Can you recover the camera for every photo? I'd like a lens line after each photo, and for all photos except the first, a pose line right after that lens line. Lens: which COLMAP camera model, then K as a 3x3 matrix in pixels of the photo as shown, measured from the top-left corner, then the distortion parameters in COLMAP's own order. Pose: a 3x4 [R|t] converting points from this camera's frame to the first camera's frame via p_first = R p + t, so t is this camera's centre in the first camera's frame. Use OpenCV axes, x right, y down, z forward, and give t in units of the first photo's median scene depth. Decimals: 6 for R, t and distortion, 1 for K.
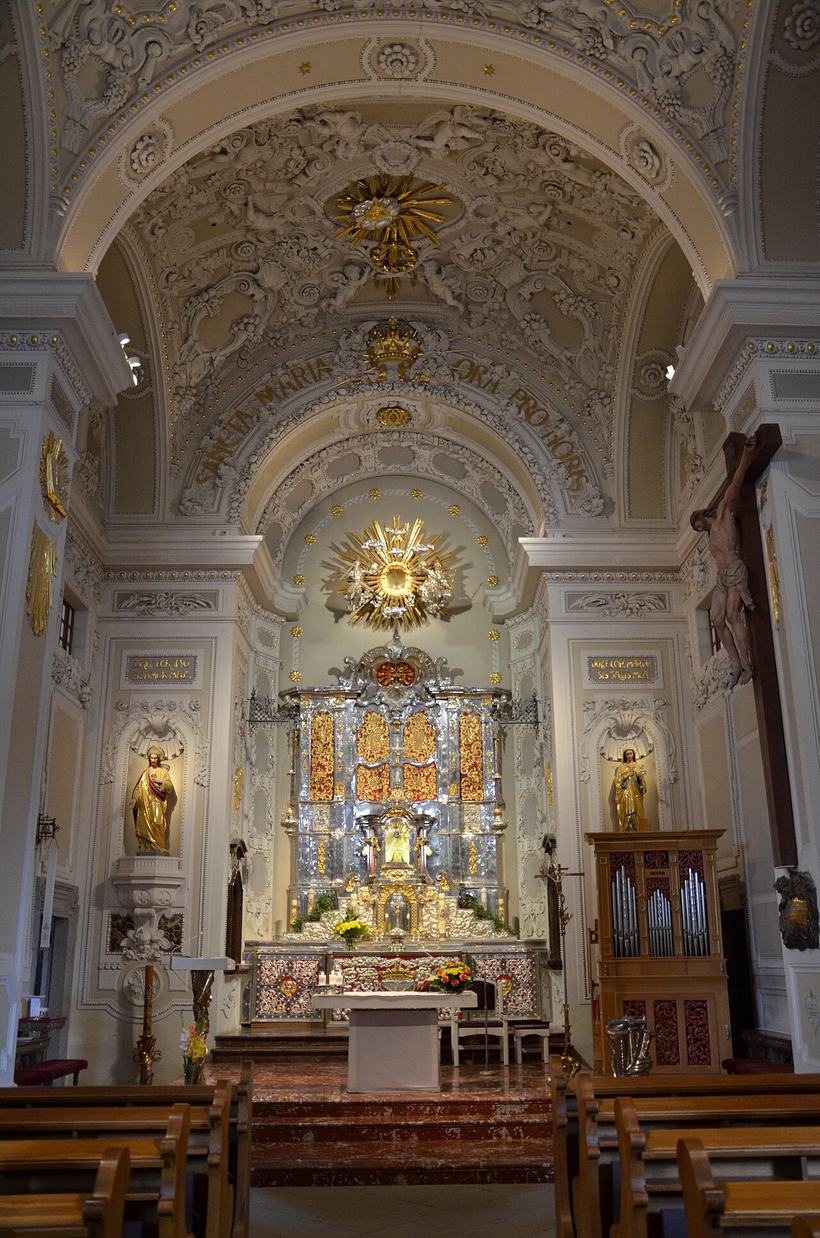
lens RADIAL K [[1062.8, 0, 410.0], [0, 1062.8, 619.0], [0, 0, 1]] dist [-0.001402, -0.121230]
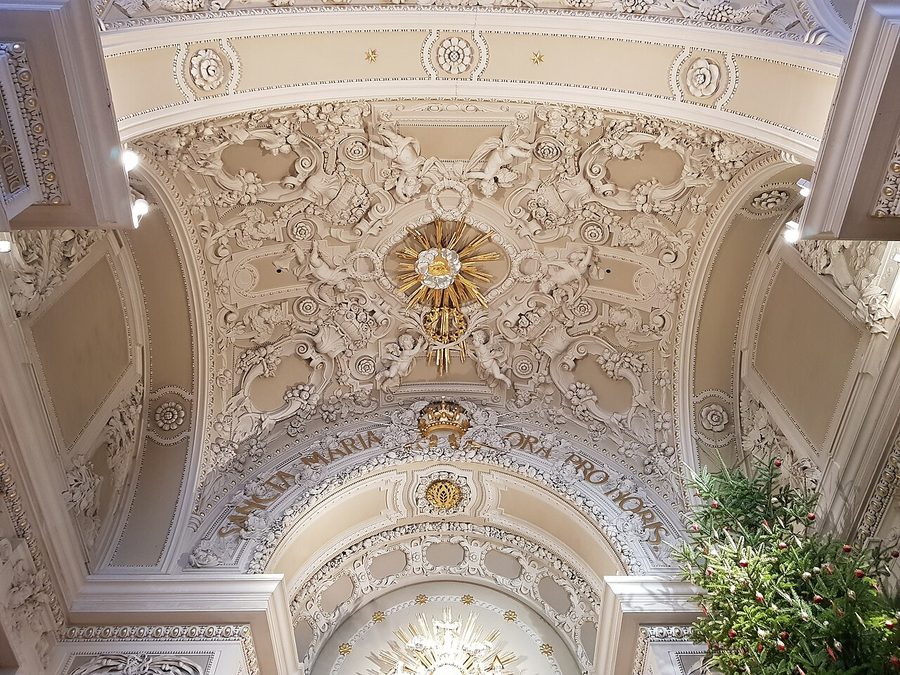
lens RADIAL K [[695.0, 0, 450.0], [0, 695.0, 337.5], [0, 0, 1]] dist [0.104100, -0.153414]
pose [[0.999838, -0.002688, 0.017773, -0.022234], [0.014024, 0.735167, -0.677741, 0.143609], [-0.011245, 0.677881, 0.735086, 0.468754]]
